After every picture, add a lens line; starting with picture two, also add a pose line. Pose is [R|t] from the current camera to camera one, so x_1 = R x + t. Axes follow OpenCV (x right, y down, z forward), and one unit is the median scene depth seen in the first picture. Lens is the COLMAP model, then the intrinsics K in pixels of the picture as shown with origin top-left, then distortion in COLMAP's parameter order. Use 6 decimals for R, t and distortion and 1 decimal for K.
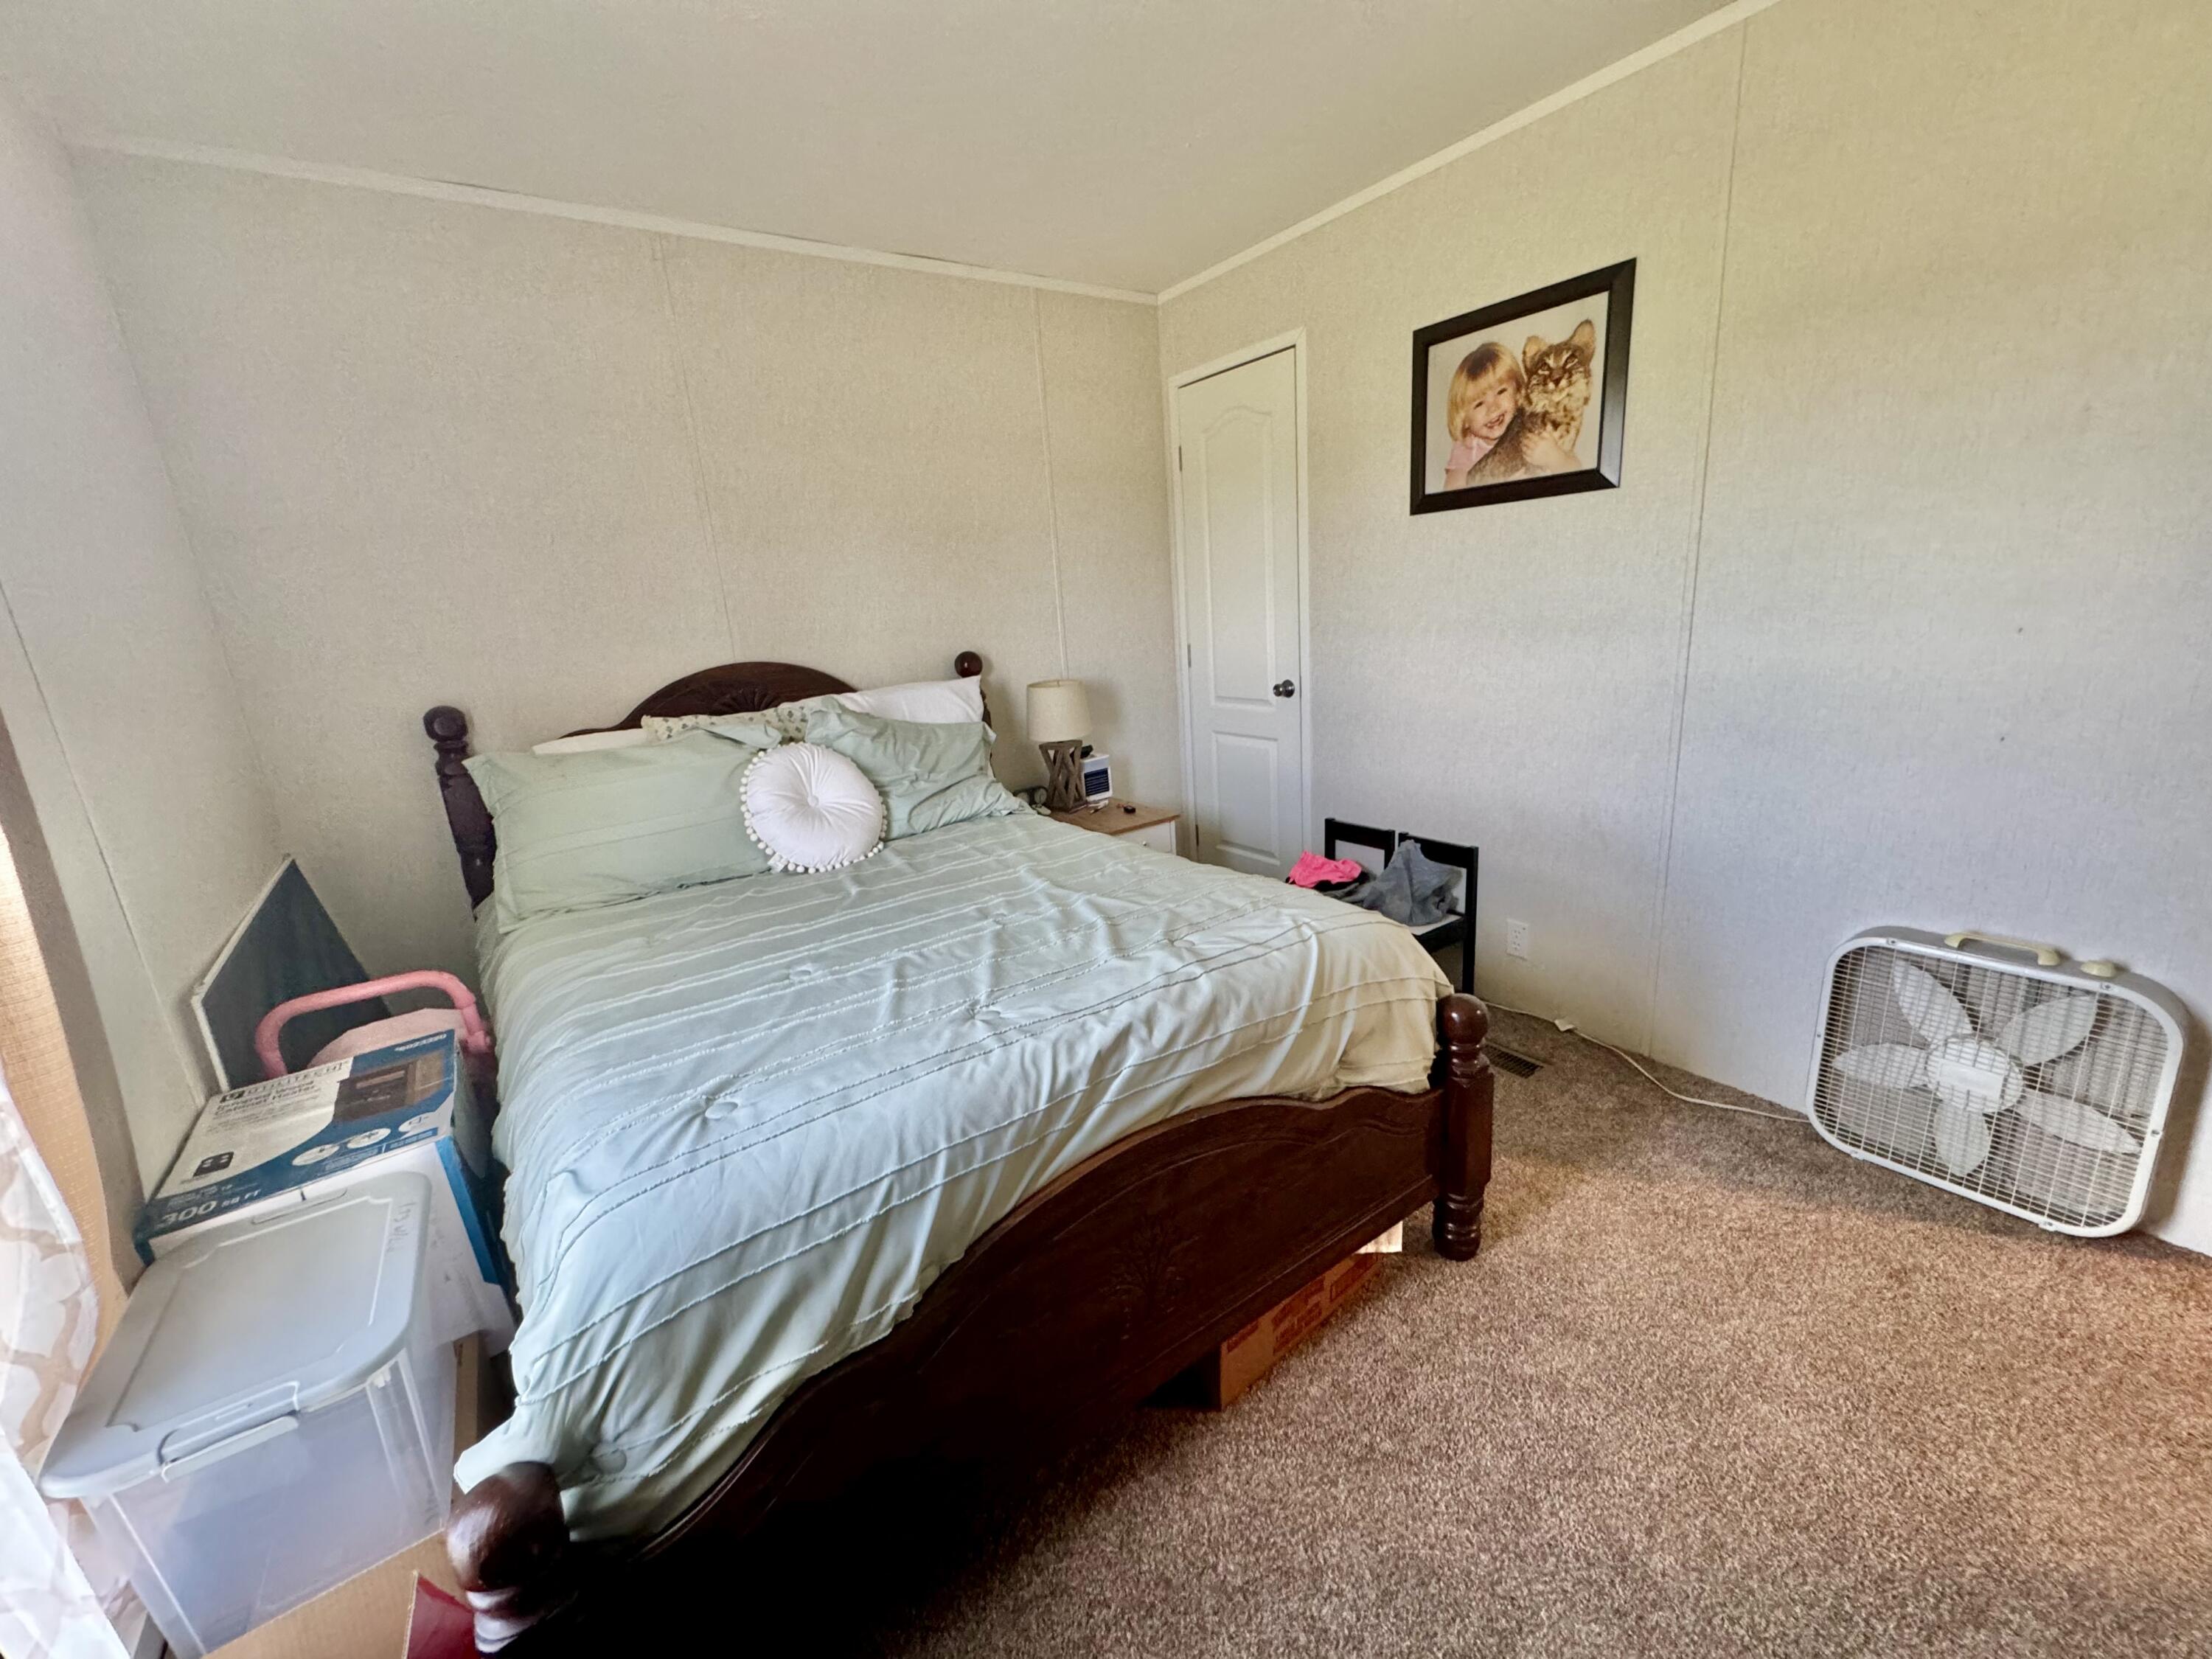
lens RADIAL K [[884.8, 0, 1106.0], [0, 884.8, 829.5], [0, 0, 1]] dist [-0.000398, 0.000121]
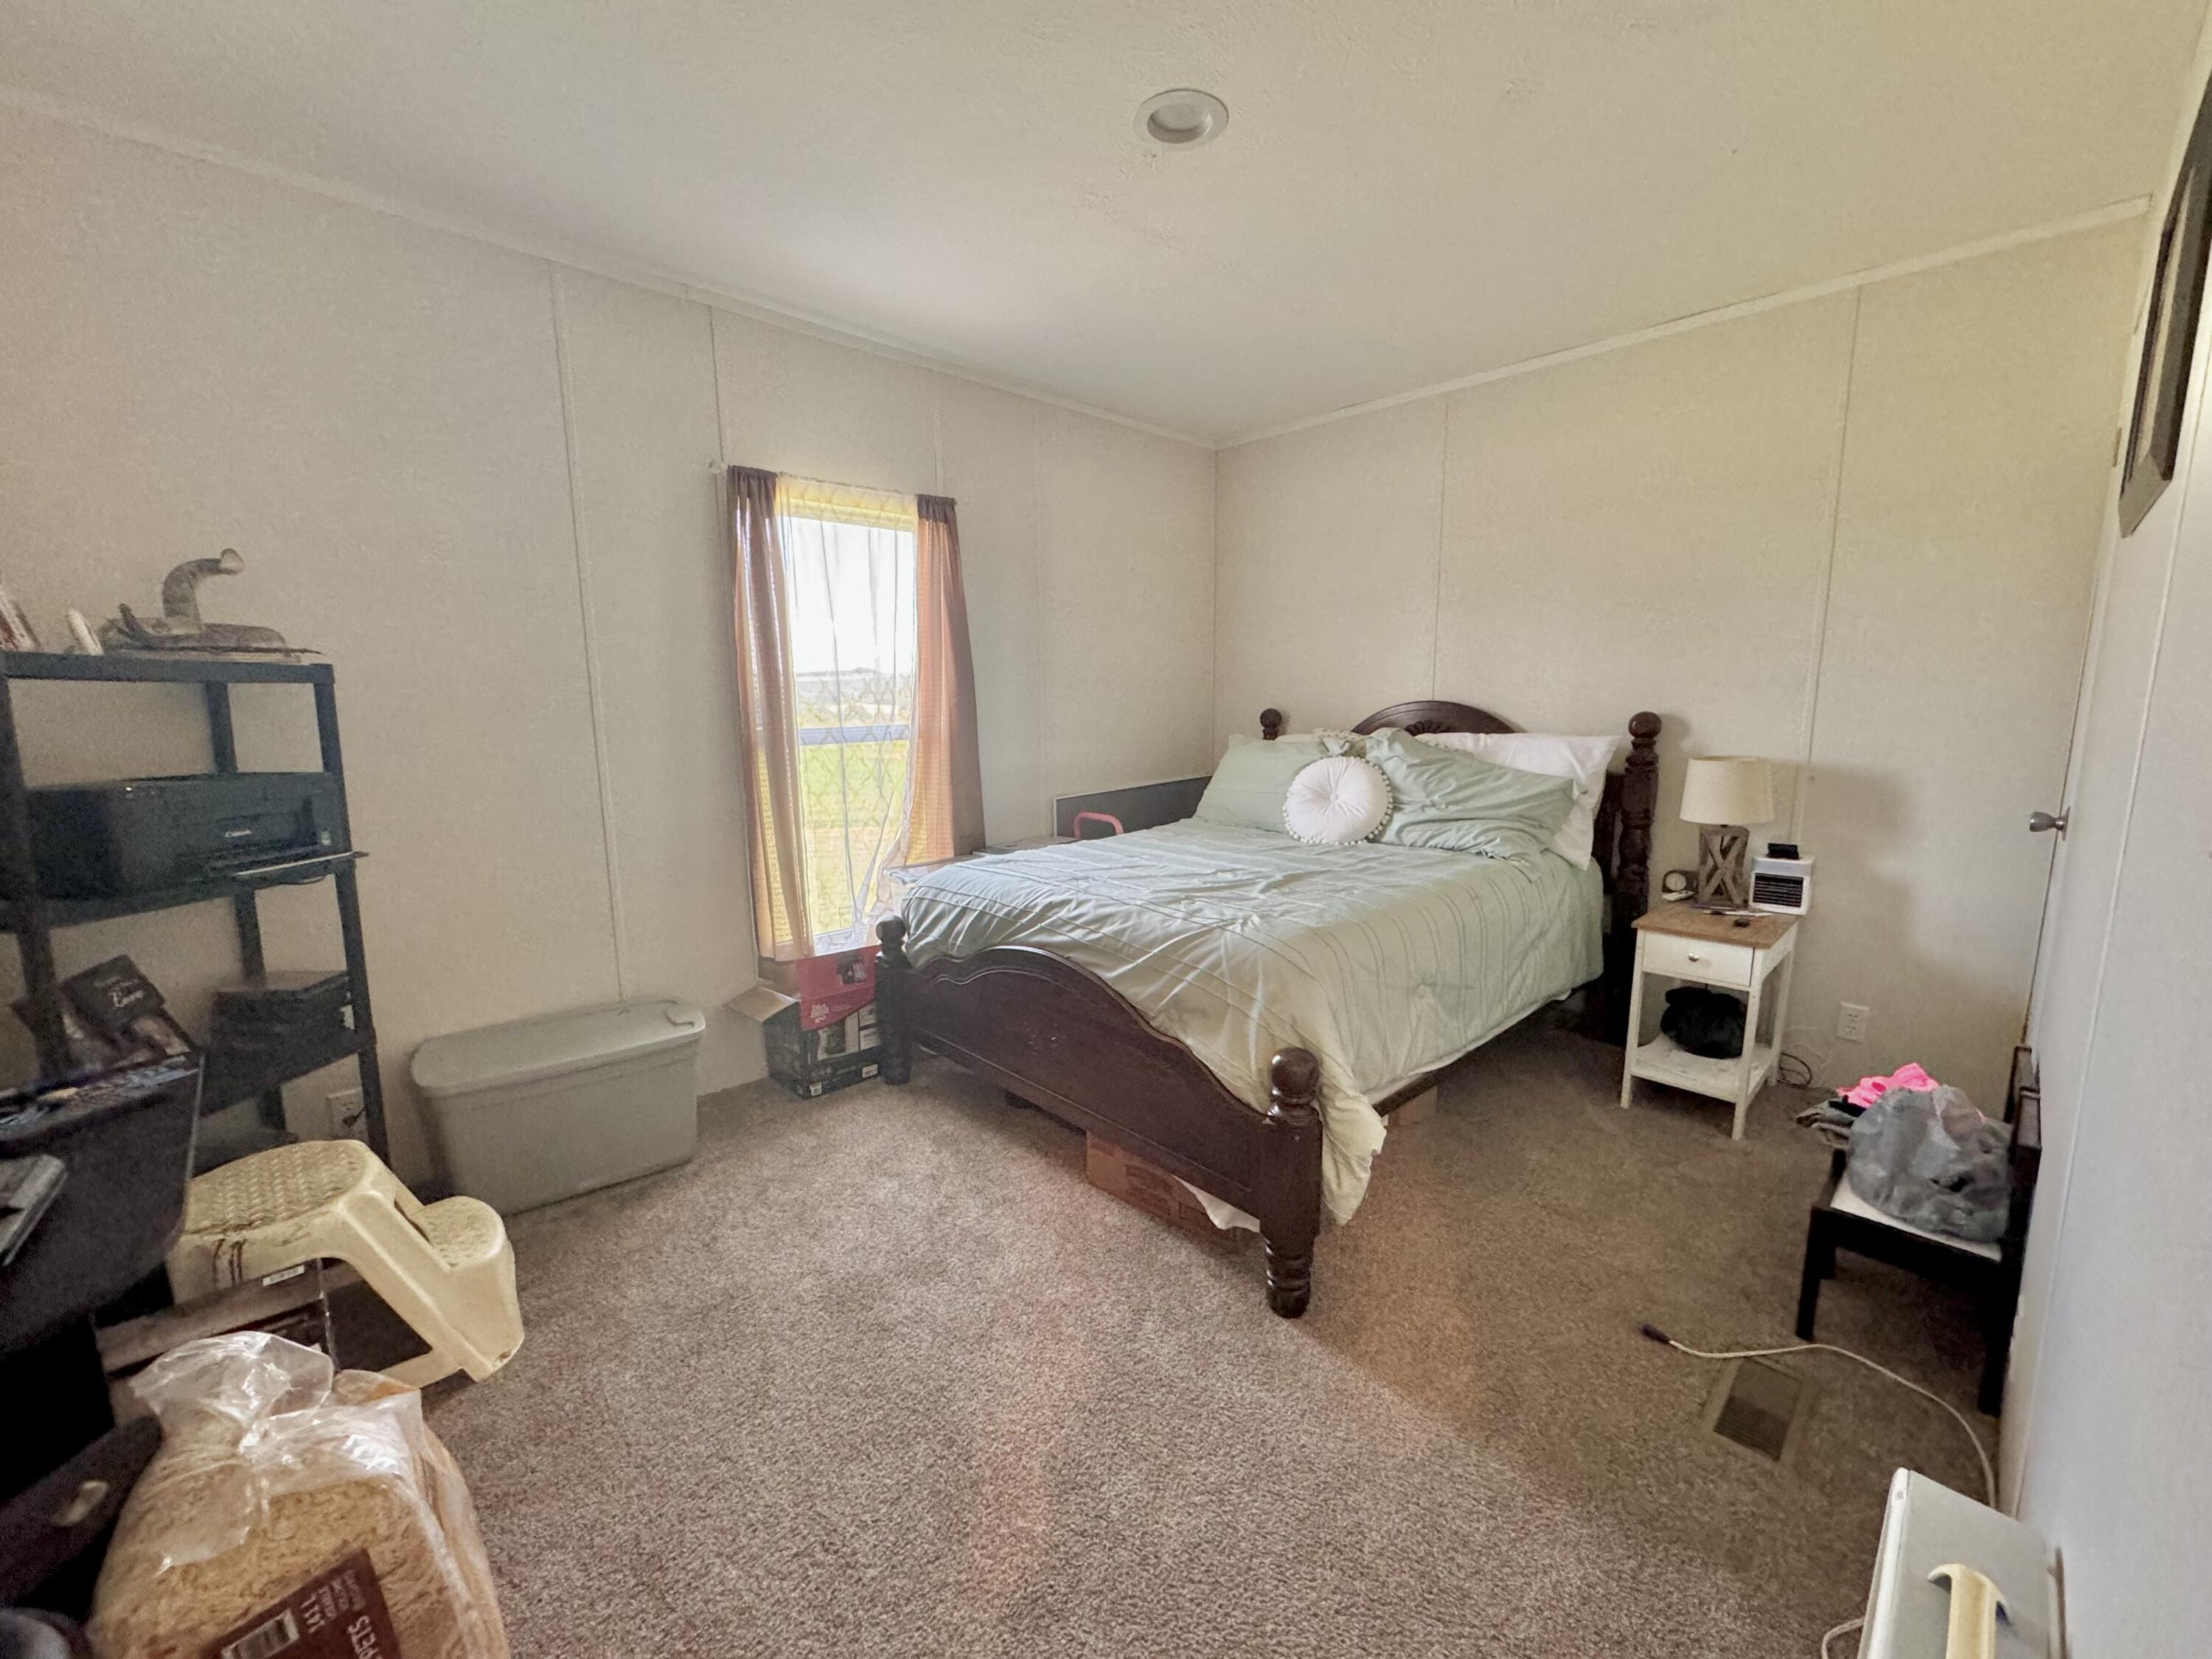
lens RADIAL K [[884.8, 0, 1106.0], [0, 884.8, 829.5], [0, 0, 1]] dist [-0.000398, 0.000121]
pose [[0.163646, 0.221250, -0.961389, 1.543938], [-0.254425, 0.951025, 0.175557, -0.218605], [0.953146, 0.215872, 0.211923, 0.586755]]
